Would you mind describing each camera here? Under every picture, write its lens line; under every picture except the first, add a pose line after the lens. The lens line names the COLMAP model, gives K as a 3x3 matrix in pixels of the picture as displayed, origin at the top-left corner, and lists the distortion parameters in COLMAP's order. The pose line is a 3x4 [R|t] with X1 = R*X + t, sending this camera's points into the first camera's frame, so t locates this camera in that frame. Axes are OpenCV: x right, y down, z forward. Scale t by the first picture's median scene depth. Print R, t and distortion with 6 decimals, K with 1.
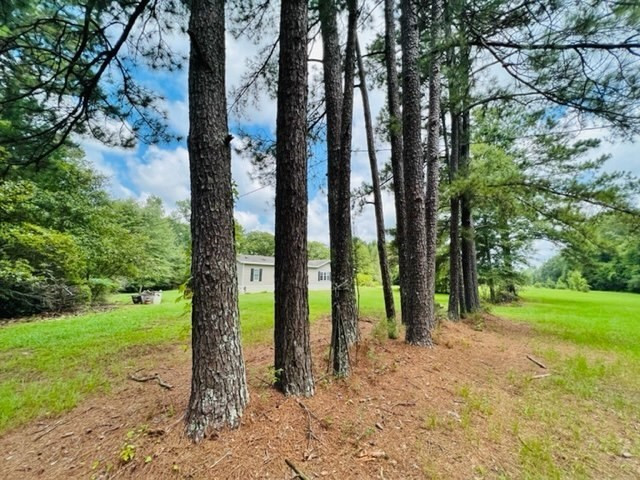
lens RADIAL K [[264.9, 0, 320.0], [0, 264.9, 240.0], [0, 0, 1]] dist [0.002054, -0.000079]
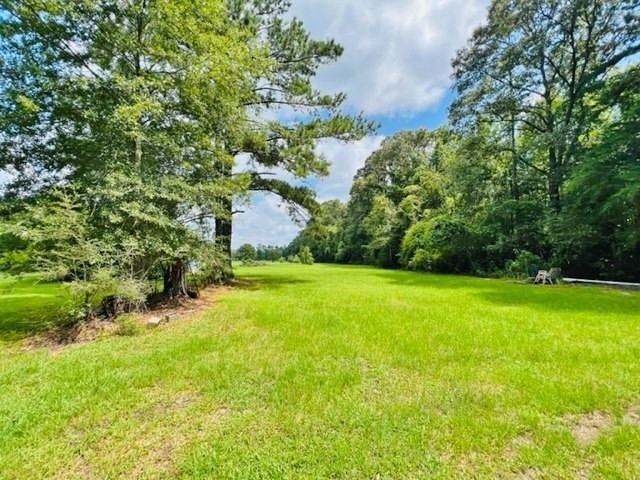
lens RADIAL K [[264.9, 0, 320.0], [0, 264.9, 240.0], [0, 0, 1]] dist [0.002054, -0.000079]
pose [[0.687520, 0.020985, 0.725862, 0.213151], [-0.078690, 0.995849, 0.045743, 0.039342], [-0.721889, -0.088567, 0.686317, 0.215679]]
